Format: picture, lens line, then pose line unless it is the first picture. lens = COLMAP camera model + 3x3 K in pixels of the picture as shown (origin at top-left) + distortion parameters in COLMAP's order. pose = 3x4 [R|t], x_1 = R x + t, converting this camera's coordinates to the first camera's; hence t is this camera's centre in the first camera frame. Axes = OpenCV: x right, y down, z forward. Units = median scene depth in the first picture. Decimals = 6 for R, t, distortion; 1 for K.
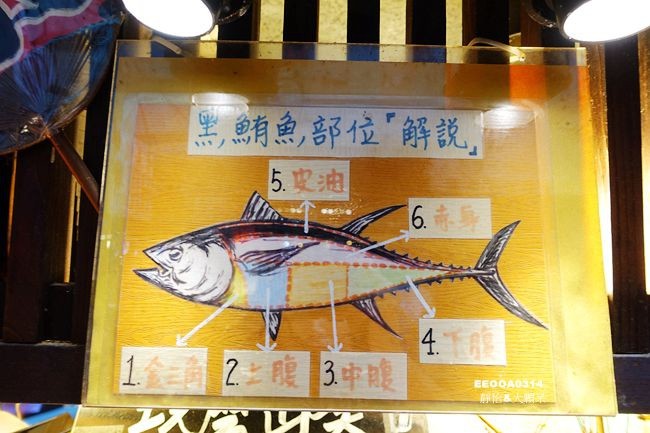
lens RADIAL K [[446.5, 0, 324.8], [0, 446.5, 216.5], [0, 0, 1]] dist [-0.003696, -0.005610]
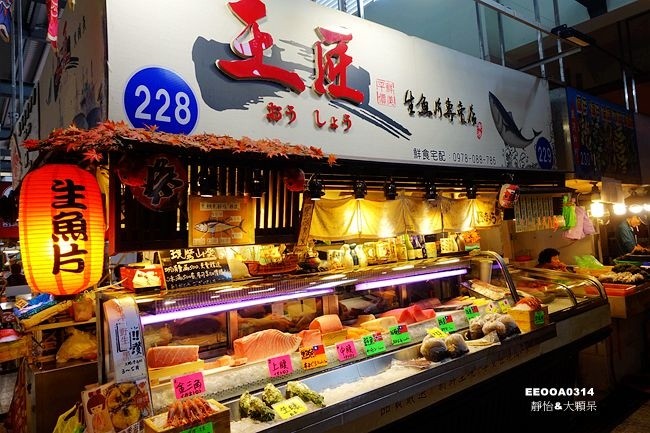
lens RADIAL K [[446.5, 0, 326.7], [0, 446.5, 214.4], [0, 0, 1]] dist [-0.003696, -0.005610]
pose [[0.797146, -0.024493, 0.603290, -2.929362], [-0.053912, 0.992299, 0.111522, -0.961928], [-0.601375, -0.121424, 0.789686, -5.625493]]
